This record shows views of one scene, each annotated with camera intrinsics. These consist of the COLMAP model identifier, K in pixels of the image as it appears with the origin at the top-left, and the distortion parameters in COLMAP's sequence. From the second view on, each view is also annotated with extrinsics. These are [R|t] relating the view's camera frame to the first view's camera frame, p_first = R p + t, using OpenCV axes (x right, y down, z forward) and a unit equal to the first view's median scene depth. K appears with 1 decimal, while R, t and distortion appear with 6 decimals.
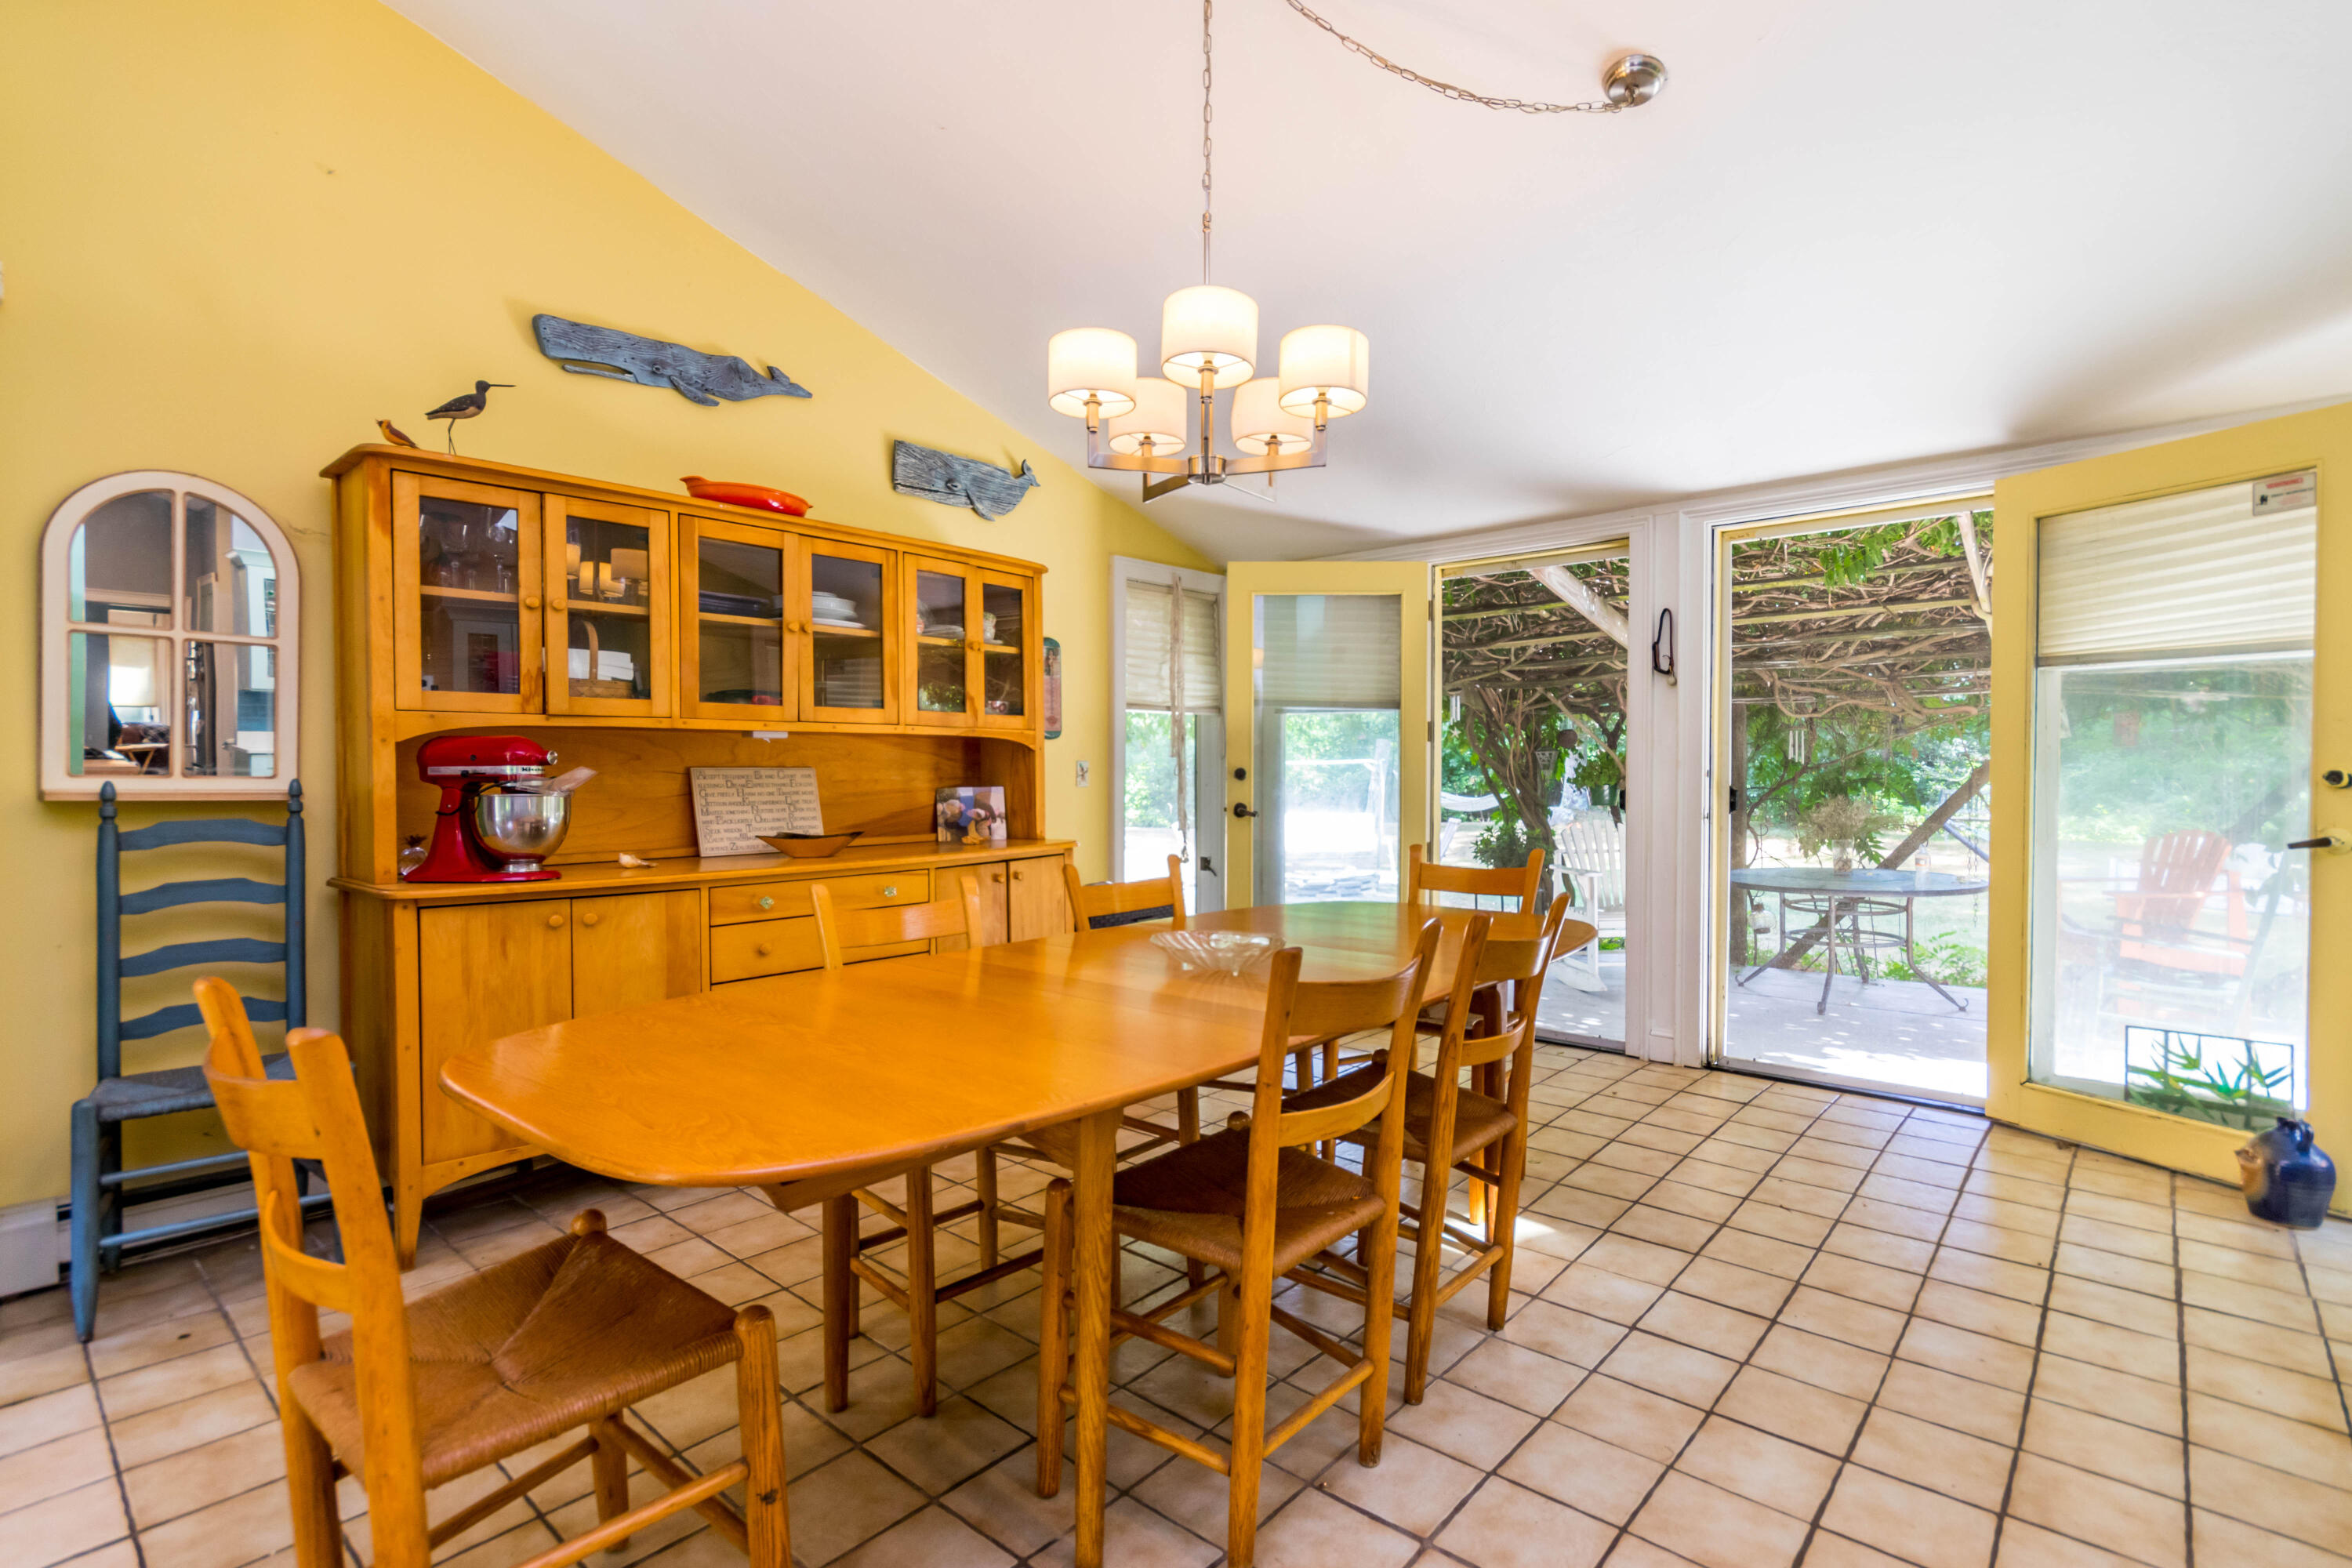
lens RADIAL K [[1099.9, 0, 1174.8], [0, 1099.9, 782.5], [0, 0, 1]] dist [0.004577, 0.002929]
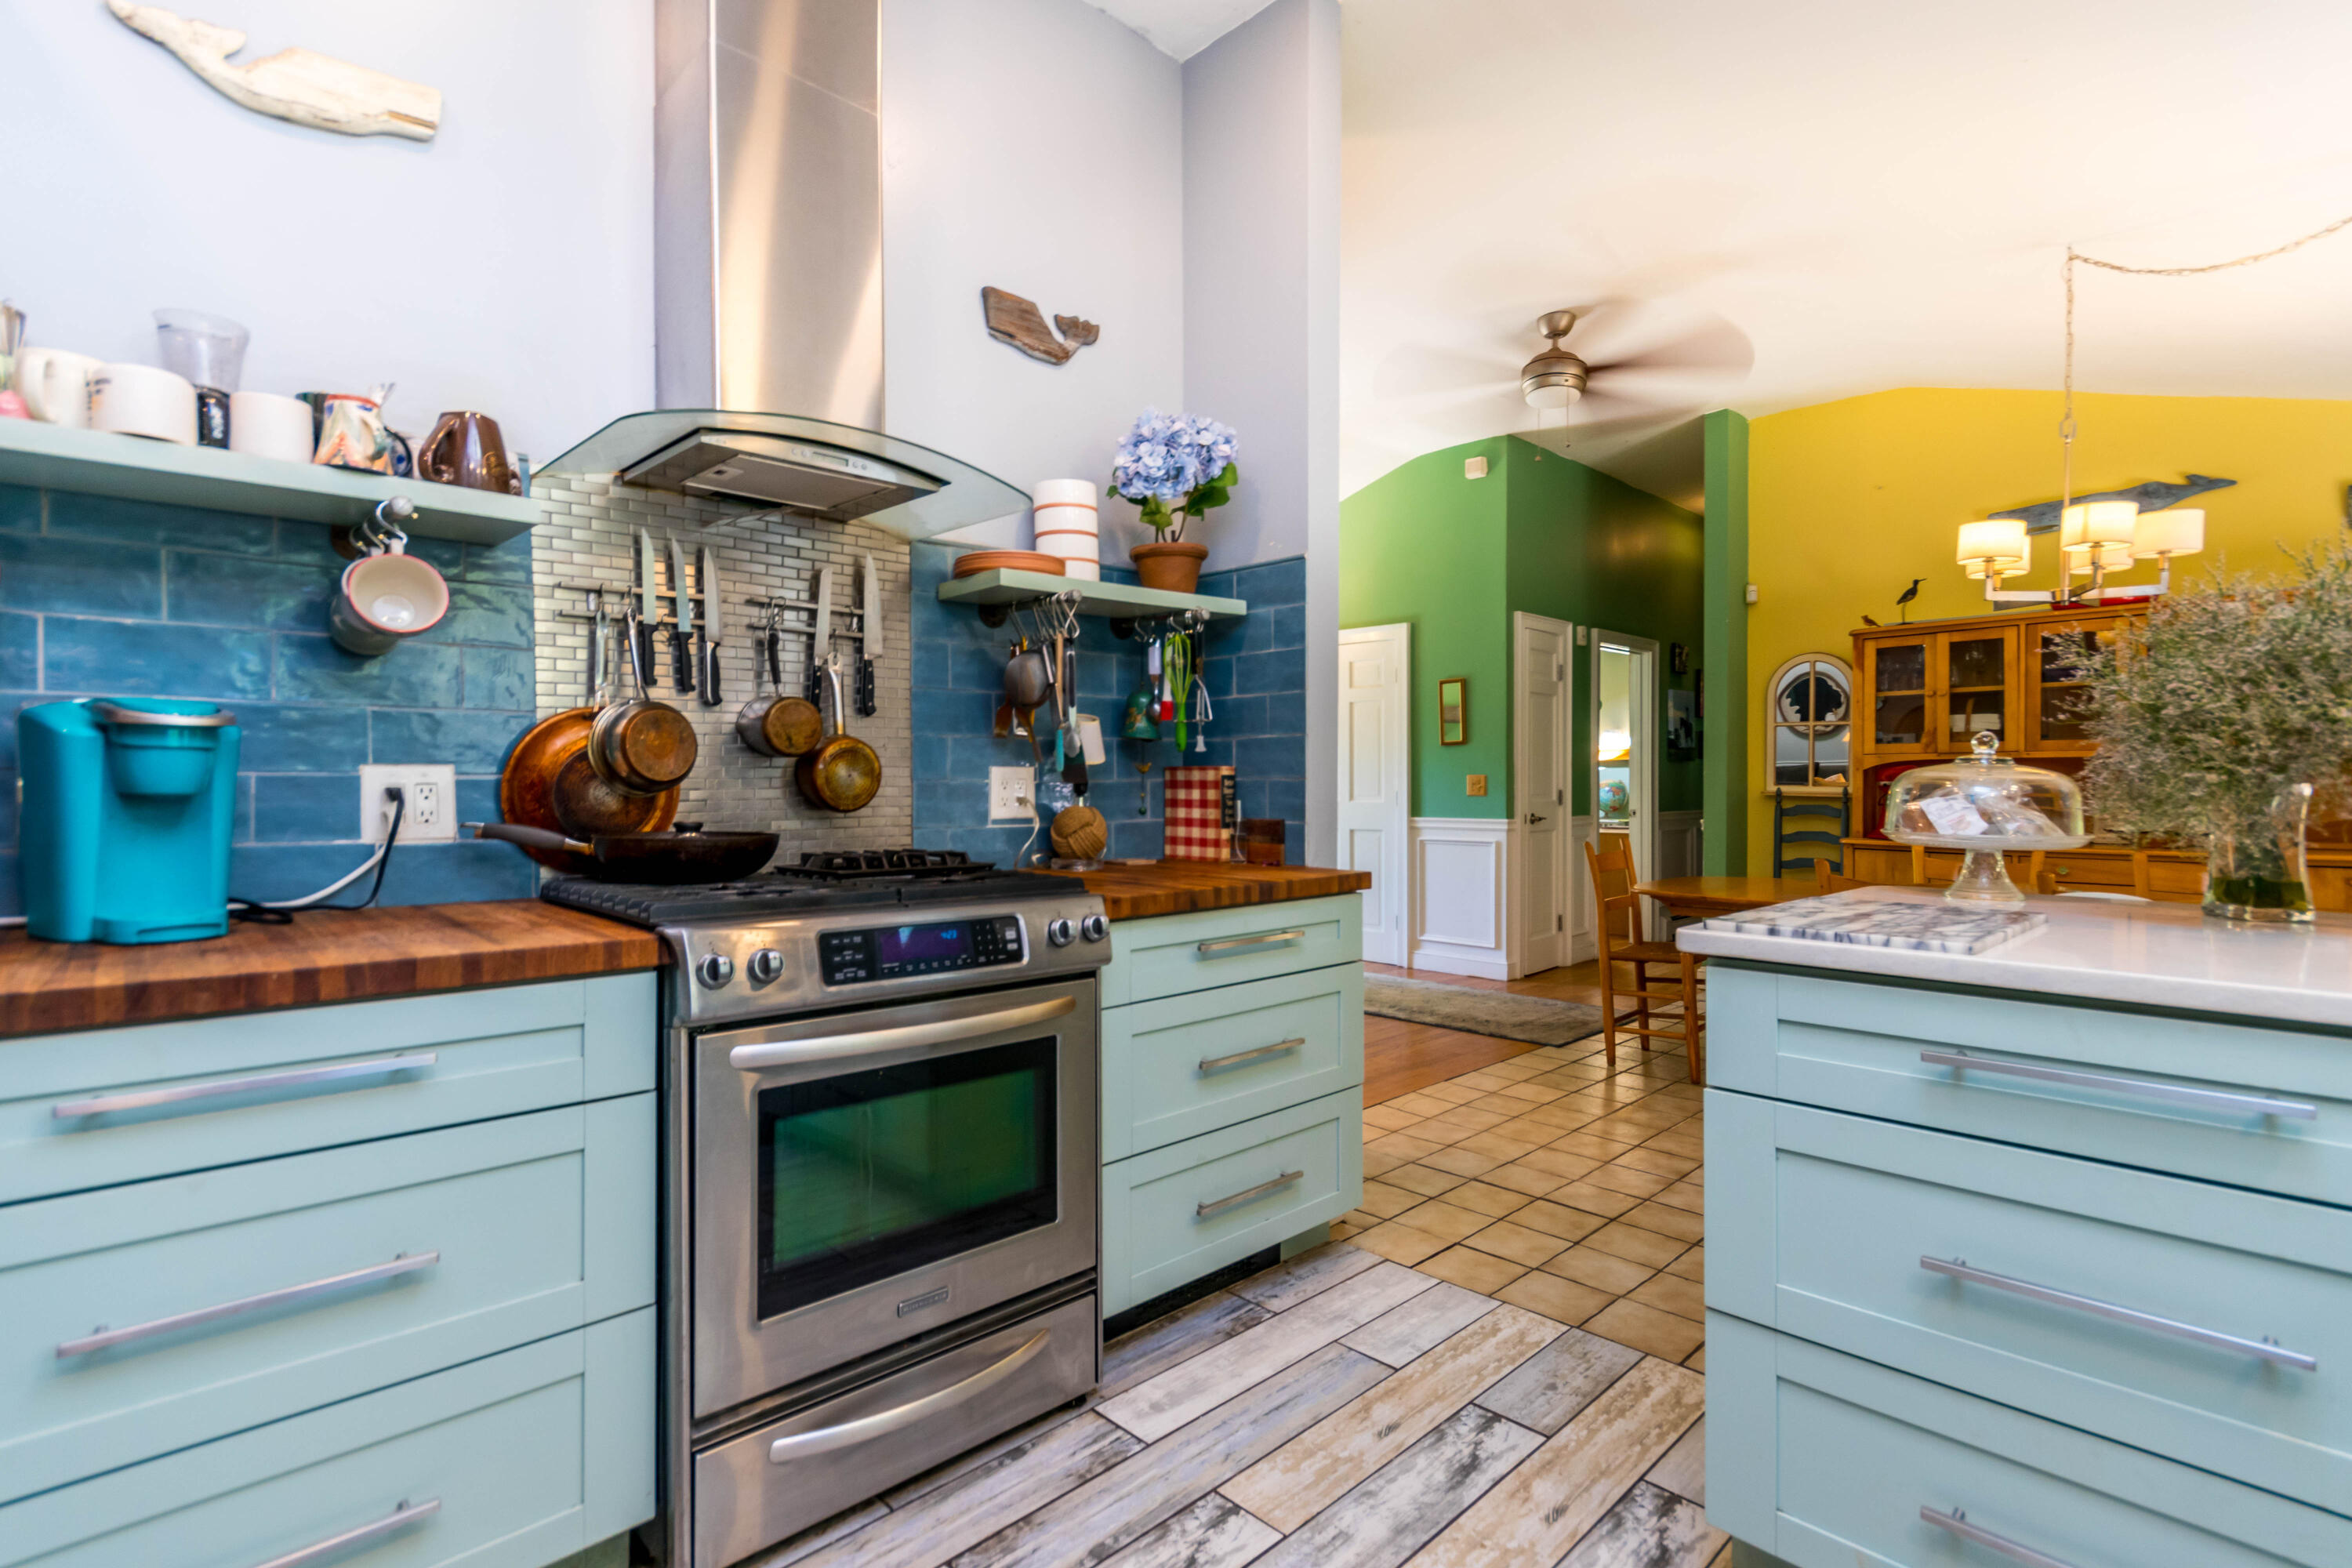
lens RADIAL K [[1099.9, 0, 1180.7], [0, 1099.9, 785.2], [0, 0, 1]] dist [0.004577, 0.002929]
pose [[-0.063360, 0.003831, -0.997983, 1.423929], [-0.011203, 0.999927, 0.004549, -0.001135], [0.997928, 0.011469, -0.063313, -0.157398]]
